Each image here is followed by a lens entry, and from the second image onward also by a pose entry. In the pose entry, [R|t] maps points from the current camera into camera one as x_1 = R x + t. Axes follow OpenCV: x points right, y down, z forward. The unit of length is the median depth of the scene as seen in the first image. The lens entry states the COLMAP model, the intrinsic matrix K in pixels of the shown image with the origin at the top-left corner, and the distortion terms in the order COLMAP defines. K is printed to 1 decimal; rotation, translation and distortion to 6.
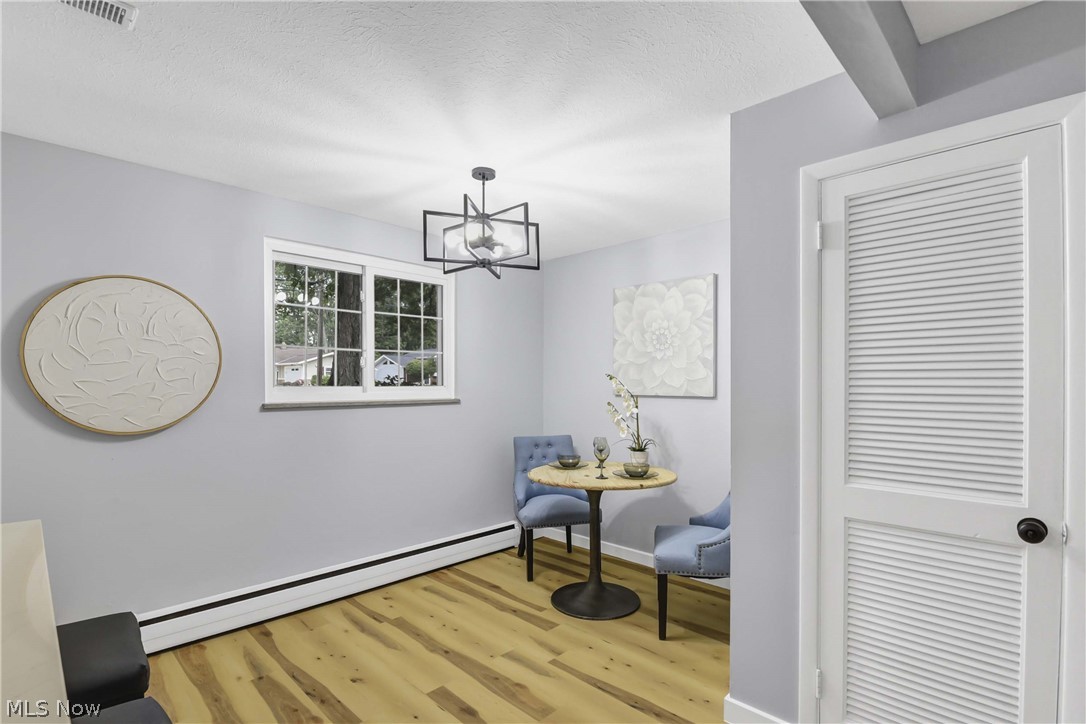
lens RADIAL K [[507.6, 0, 543.9], [0, 507.6, 385.4], [0, 0, 1]] dist [-0.006406, -0.004382]
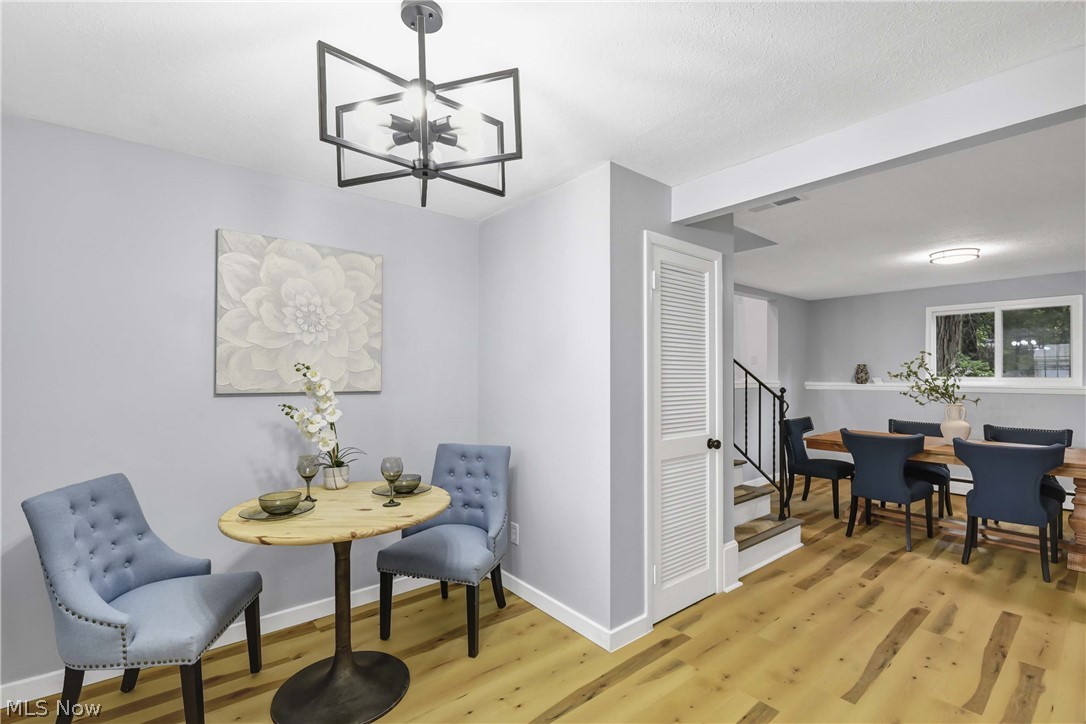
lens RADIAL K [[491.7, 0, 551.0], [0, 491.7, 366.5], [0, 0, 1]] dist [-0.004403, -0.007532]
pose [[0.105837, 0.015546, 0.994262, -0.506870], [0.002574, 0.999870, -0.015908, -0.005968], [-0.994380, 0.004243, 0.105783, 0.605210]]
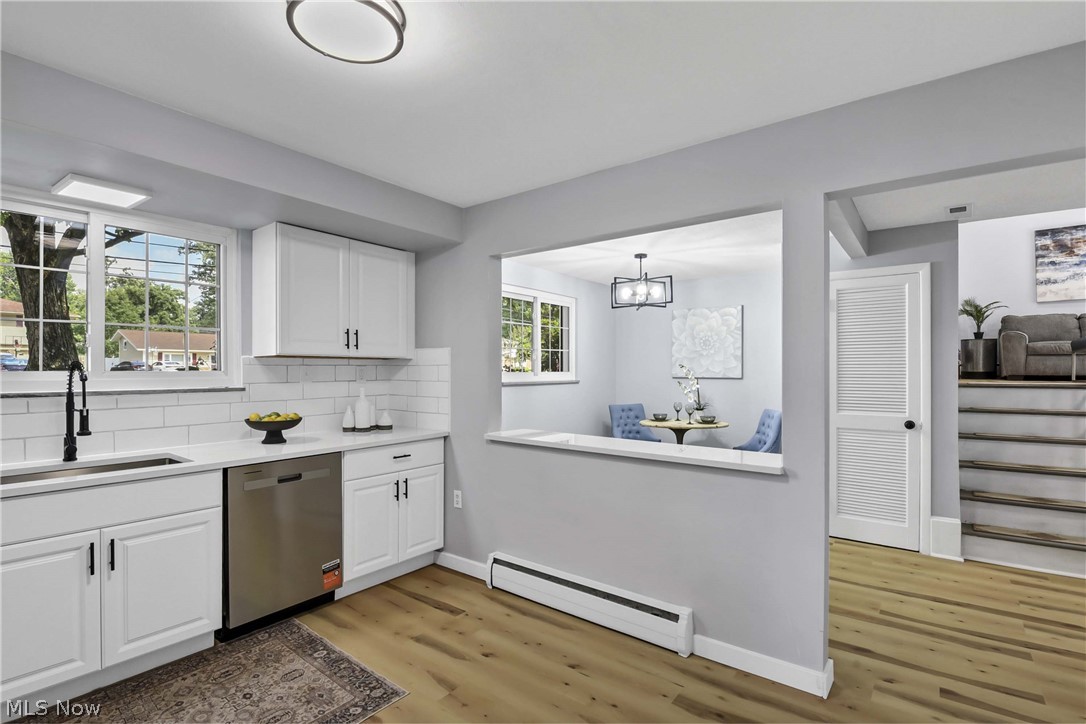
lens RADIAL K [[491.7, 0, 542.2], [0, 491.7, 370.3], [0, 0, 1]] dist [-0.004403, -0.007532]
pose [[0.993437, -0.001961, 0.114361, -0.514831], [0.002444, 0.999989, -0.004081, 0.002647], [-0.114352, 0.004334, 0.993431, -0.554375]]
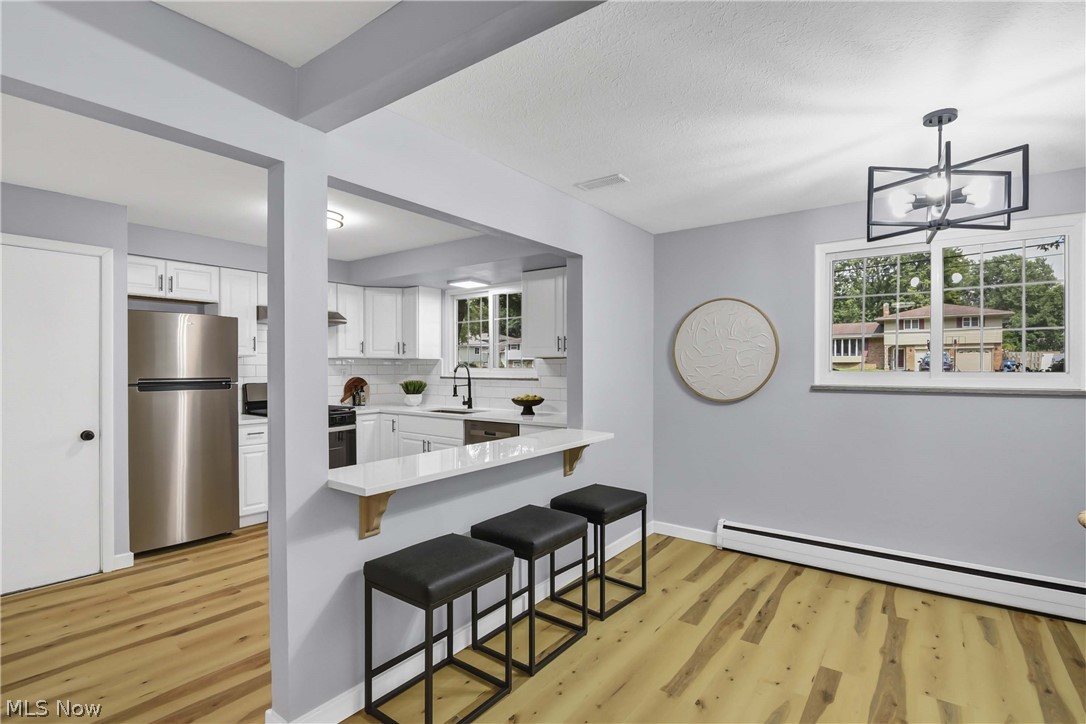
lens RADIAL K [[507.6, 0, 566.4], [0, 507.6, 369.4], [0, 0, 1]] dist [-0.006406, -0.004382]
pose [[0.170954, 0.004899, -0.985267, 0.452102], [-0.004795, 0.999980, 0.004140, -0.003195], [0.985267, 0.004017, 0.170974, 0.193237]]
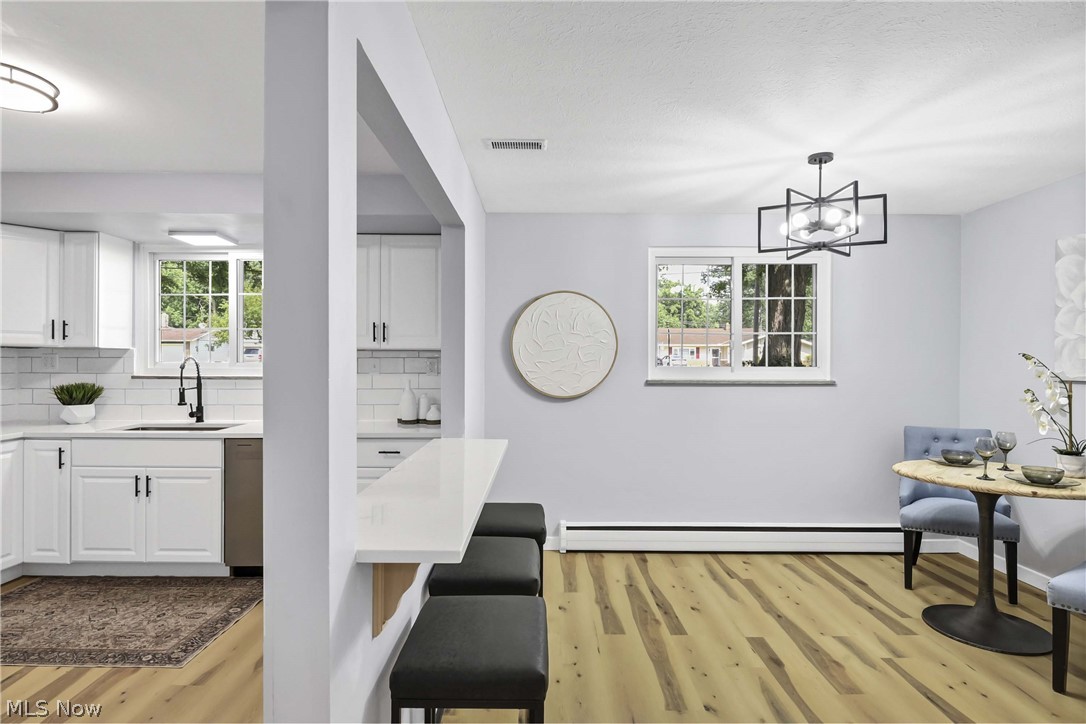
lens RADIAL K [[548.0, 0, 553.6], [0, 548.0, 363.9], [0, 0, 1]] dist [0.003372, -0.005649]
pose [[0.711999, 0.002771, -0.702175, 0.208233], [-0.006413, 0.999976, -0.002556, 0.001014], [0.702152, 0.006323, 0.711999, -0.118940]]
